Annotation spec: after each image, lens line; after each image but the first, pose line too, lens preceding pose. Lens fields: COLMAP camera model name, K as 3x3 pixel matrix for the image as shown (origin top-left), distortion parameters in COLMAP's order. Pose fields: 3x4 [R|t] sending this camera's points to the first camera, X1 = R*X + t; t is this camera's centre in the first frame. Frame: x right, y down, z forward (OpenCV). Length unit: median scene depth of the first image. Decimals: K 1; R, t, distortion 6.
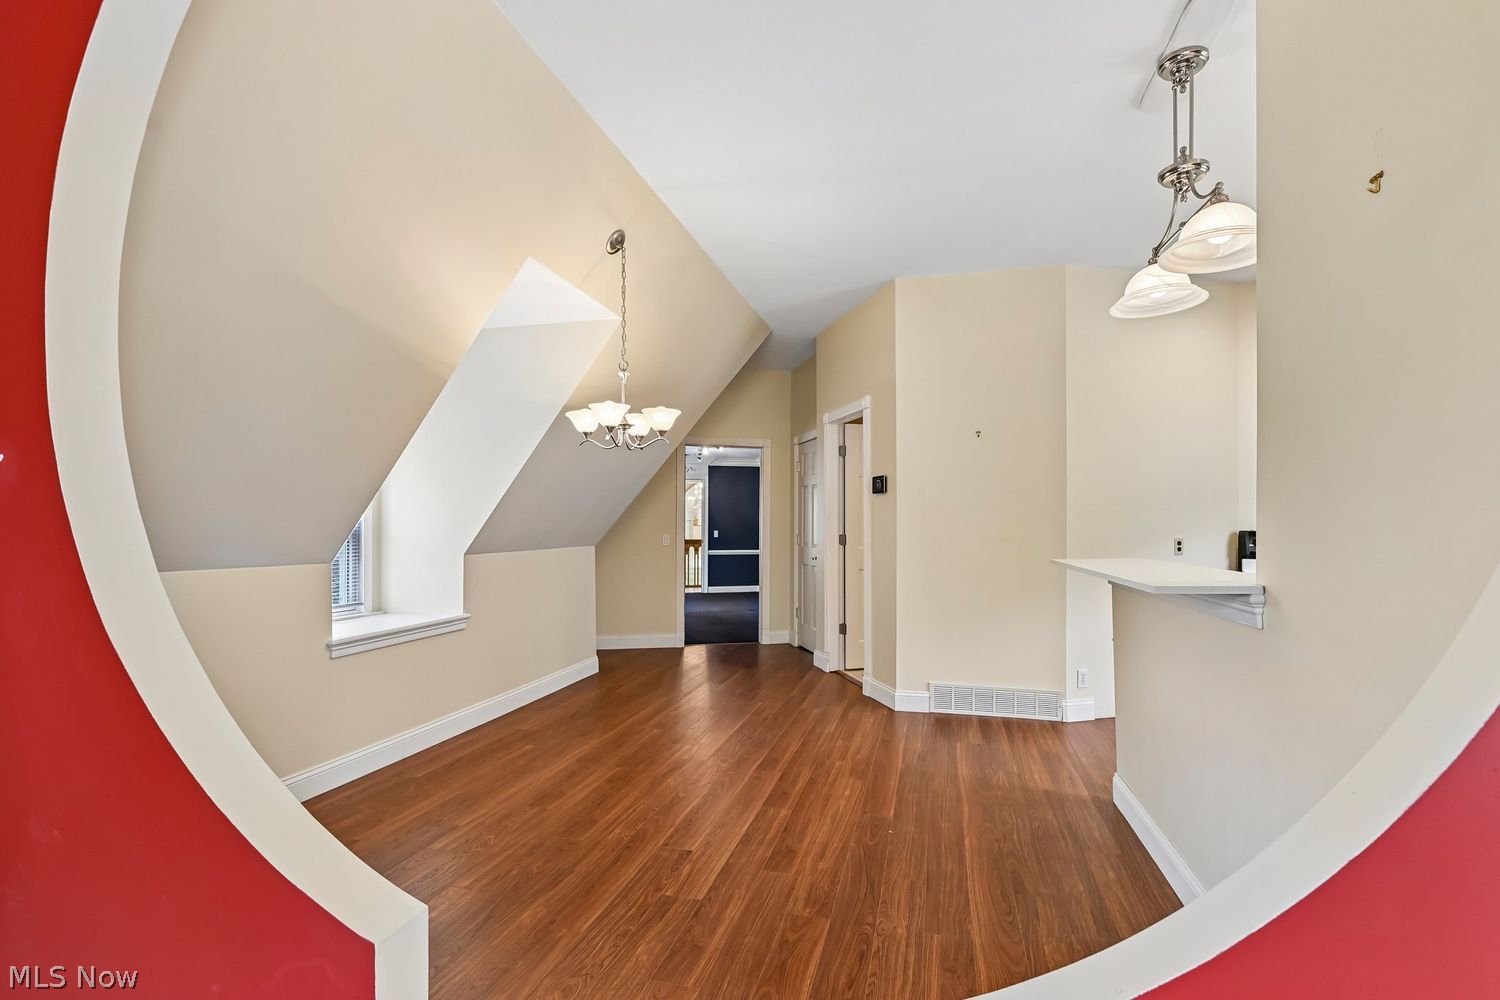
lens RADIAL K [[688.9, 0, 756.9], [0, 688.9, 510.4], [0, 0, 1]] dist [0.001149, -0.002543]
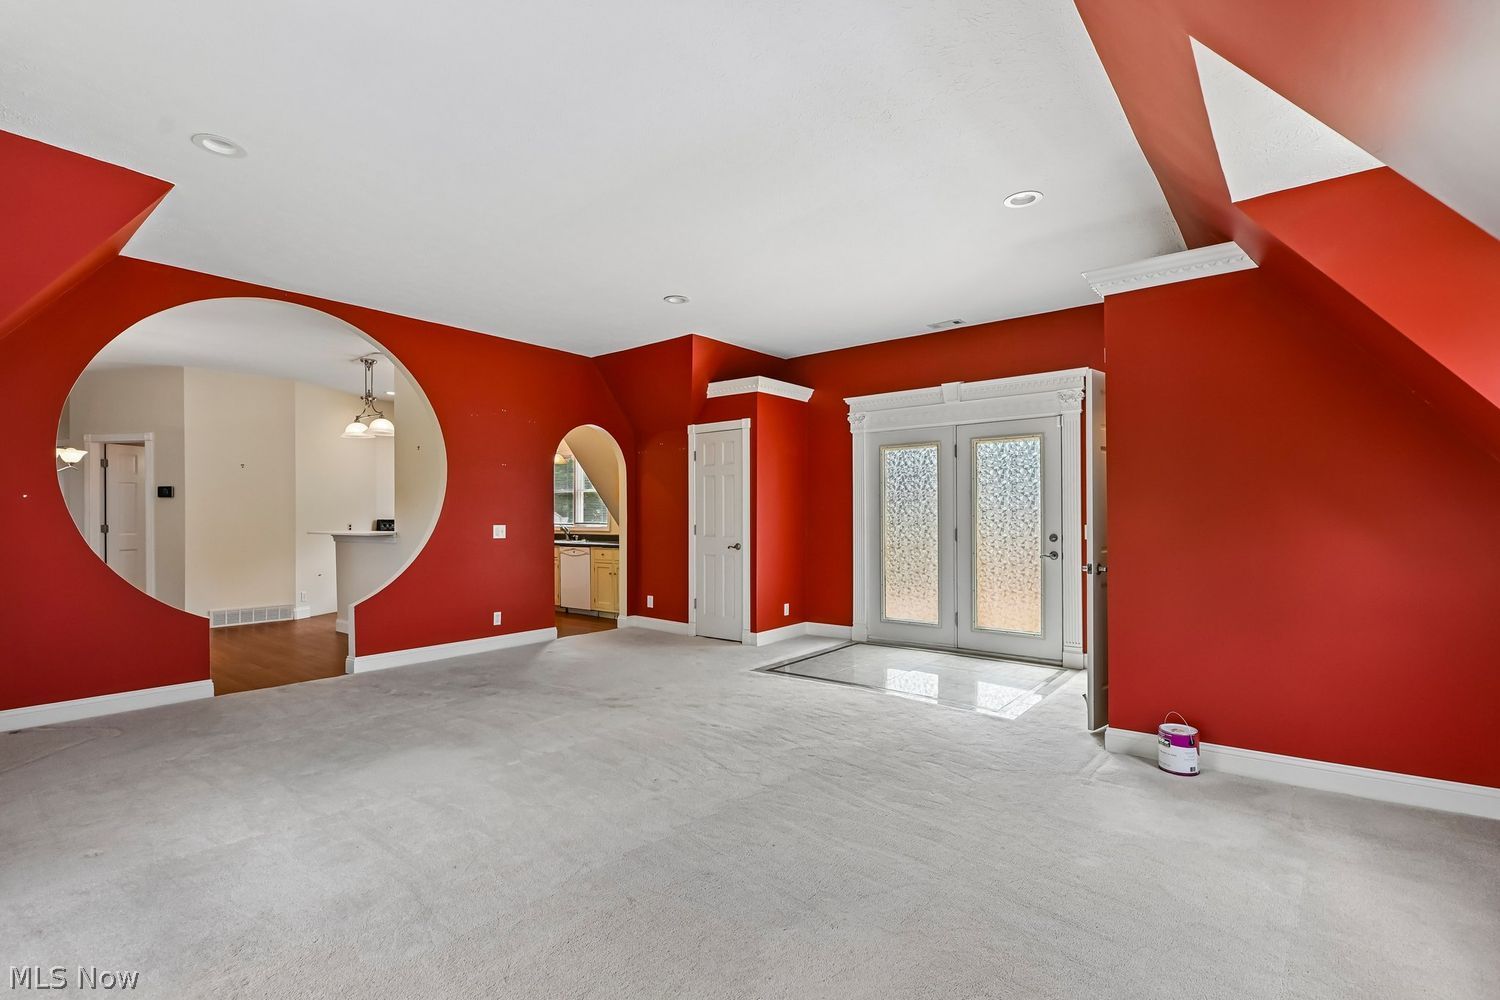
lens RADIAL K [[688.9, 0, 755.4], [0, 688.9, 507.5], [0, 0, 1]] dist [0.001149, -0.002543]
pose [[0.427209, 0.004475, 0.904142, -0.728462], [-0.007095, 0.999974, -0.001596, -0.010102], [-0.904125, -0.005733, 0.427229, -0.959104]]
